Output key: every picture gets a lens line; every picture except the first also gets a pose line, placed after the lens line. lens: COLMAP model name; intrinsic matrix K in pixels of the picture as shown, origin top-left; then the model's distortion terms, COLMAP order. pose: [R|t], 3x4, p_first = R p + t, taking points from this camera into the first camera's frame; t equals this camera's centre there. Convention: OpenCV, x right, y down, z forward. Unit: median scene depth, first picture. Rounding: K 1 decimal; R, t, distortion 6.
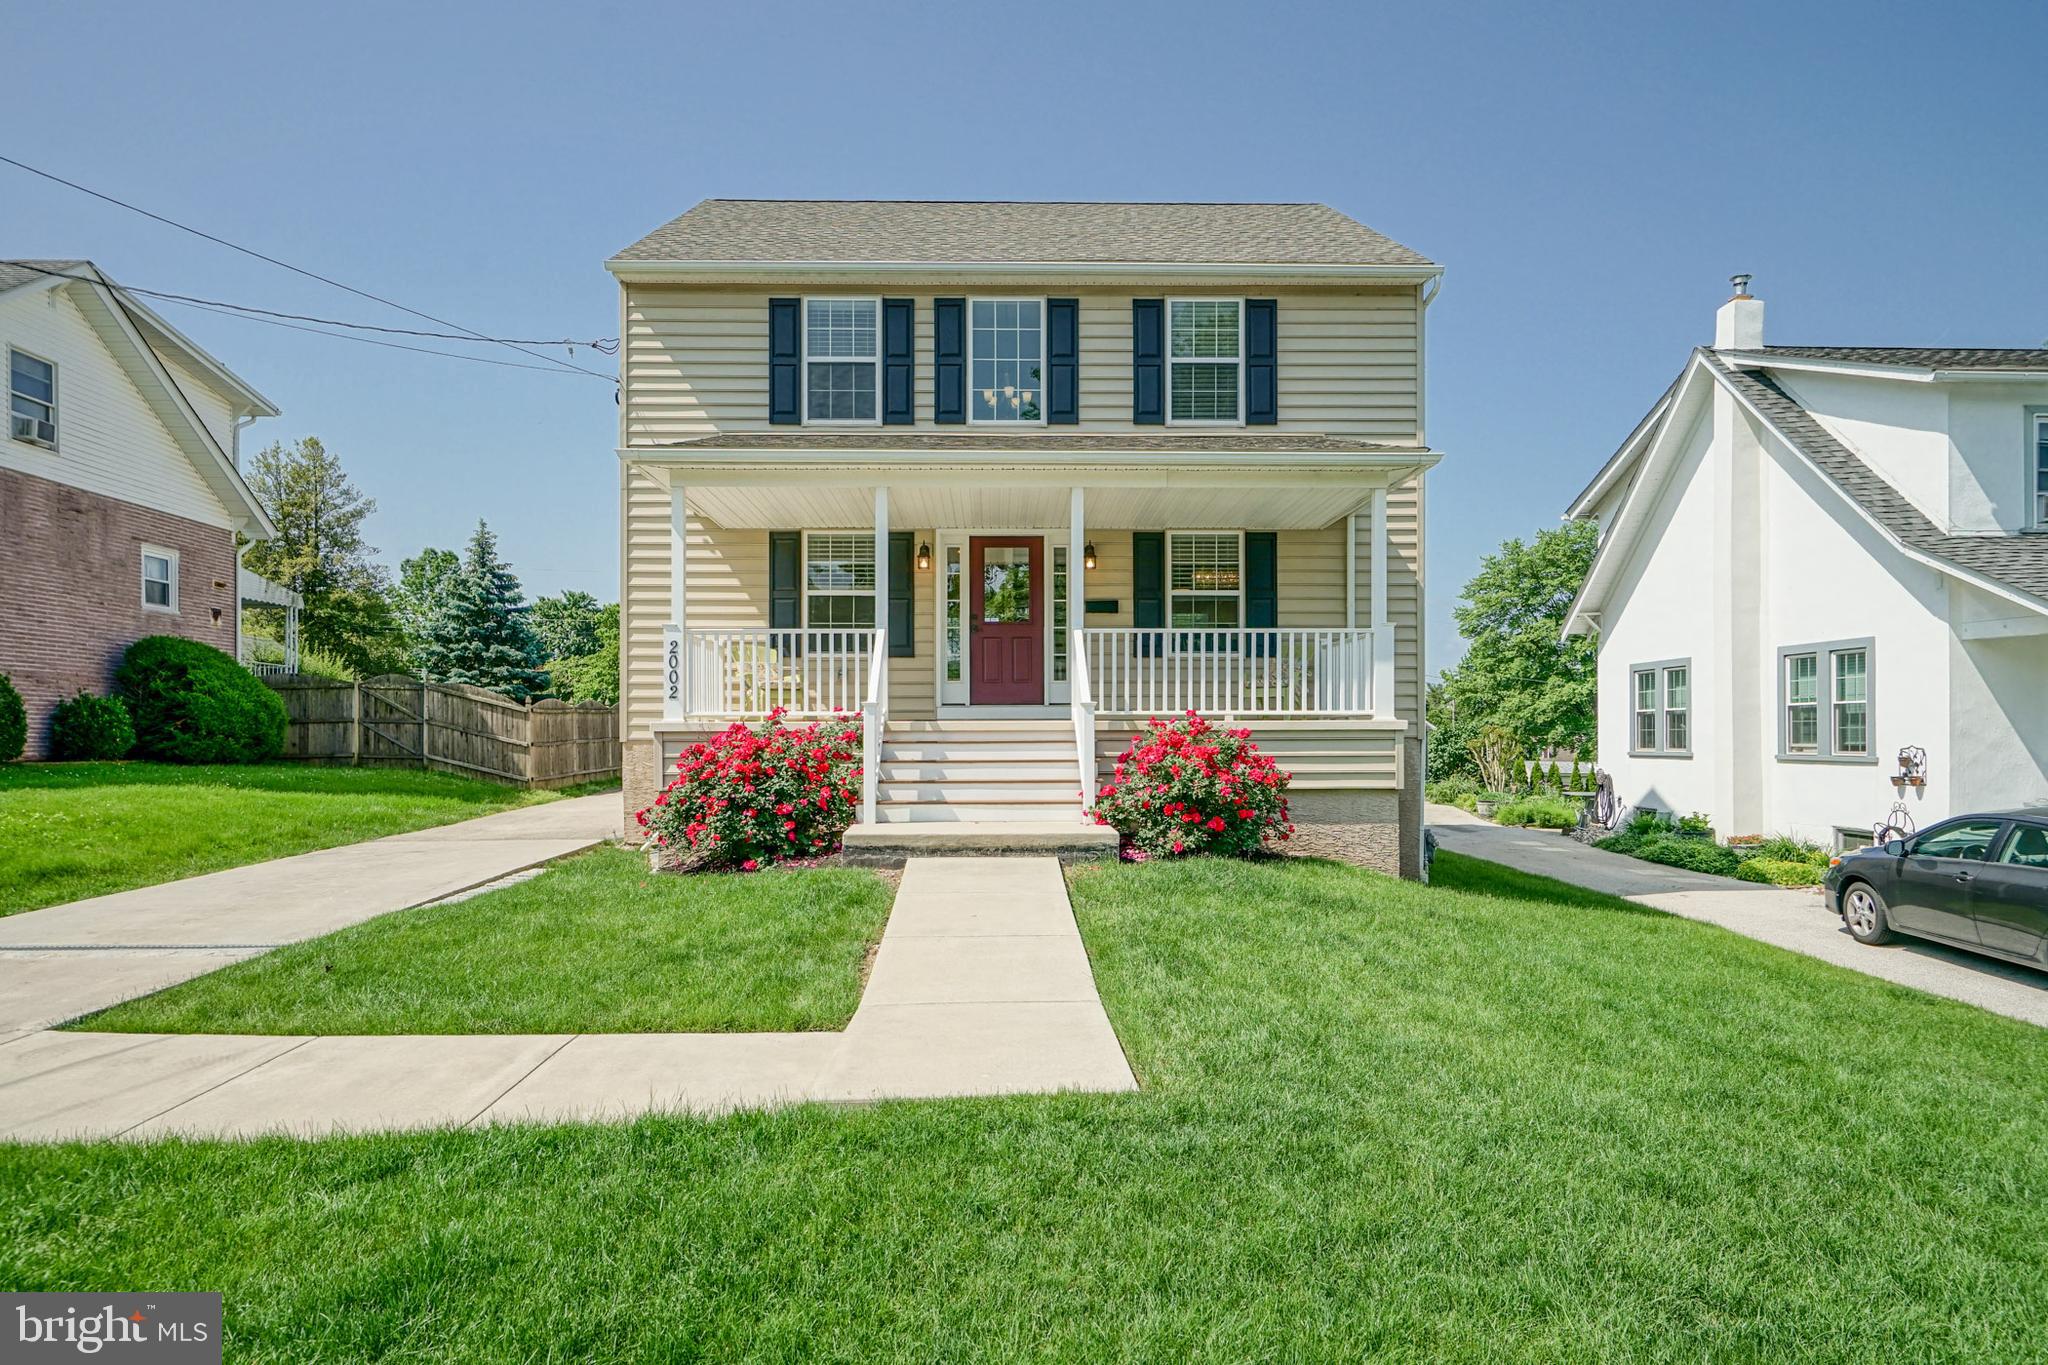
lens RADIAL K [[1432.0, 0, 896.2], [0, 1432.0, 696.9], [0, 0, 1]] dist [-0.000188, 0.008474]
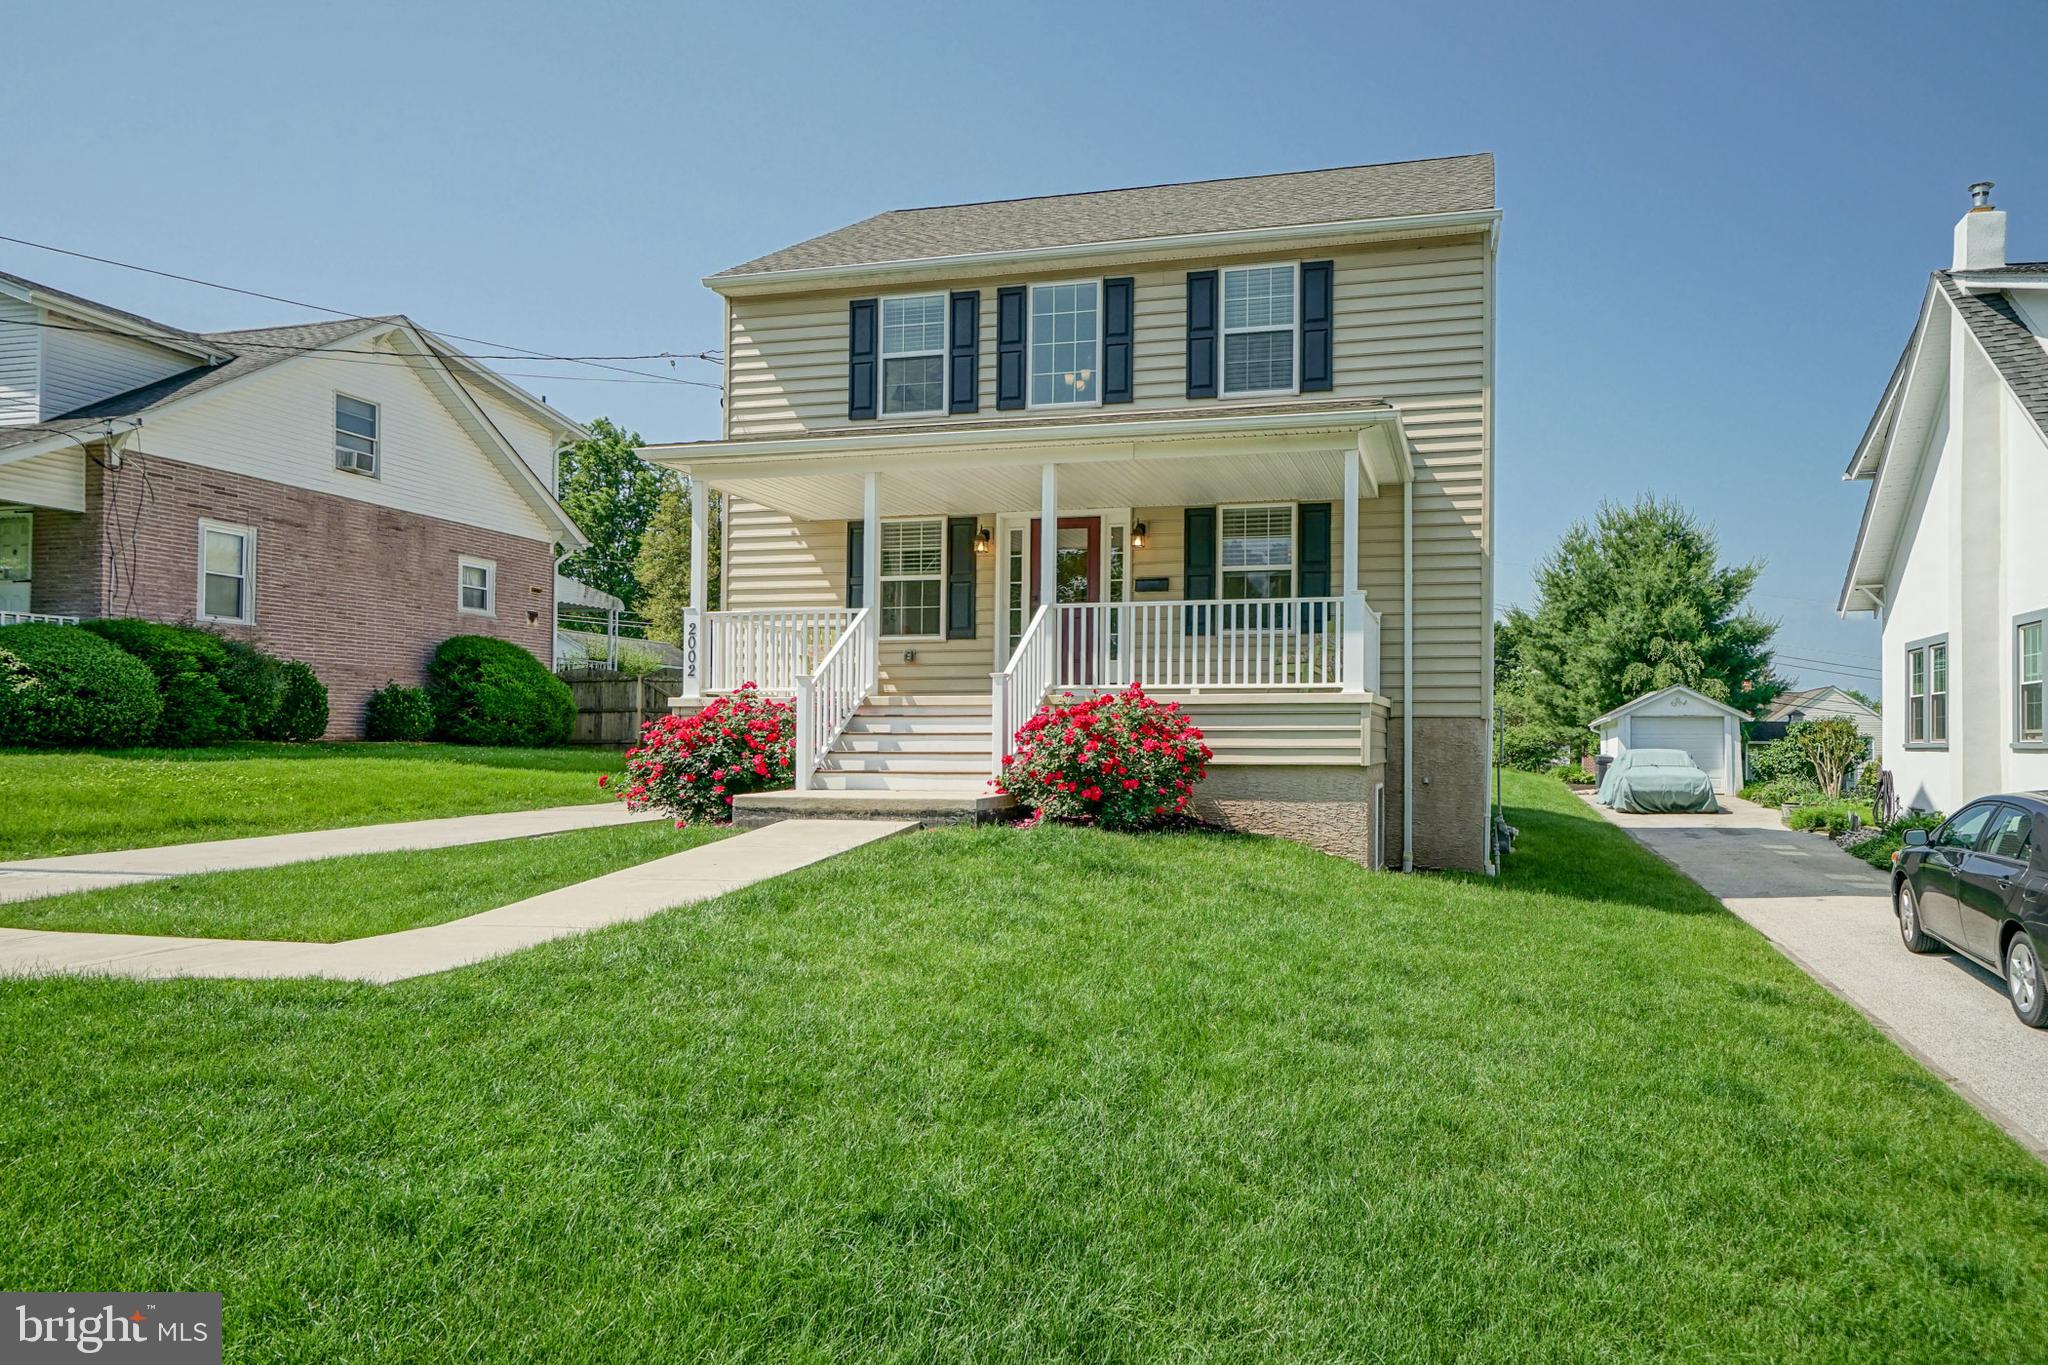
lens RADIAL K [[1432.0, 0, 1011.0], [0, 1432.0, 689.6], [0, 0, 1]] dist [-0.000188, 0.008474]
pose [[0.960524, -0.003929, -0.278170, 0.321063], [0.001071, 0.999945, -0.010426, 0.019479], [0.278196, 0.009717, 0.960475, 0.021670]]
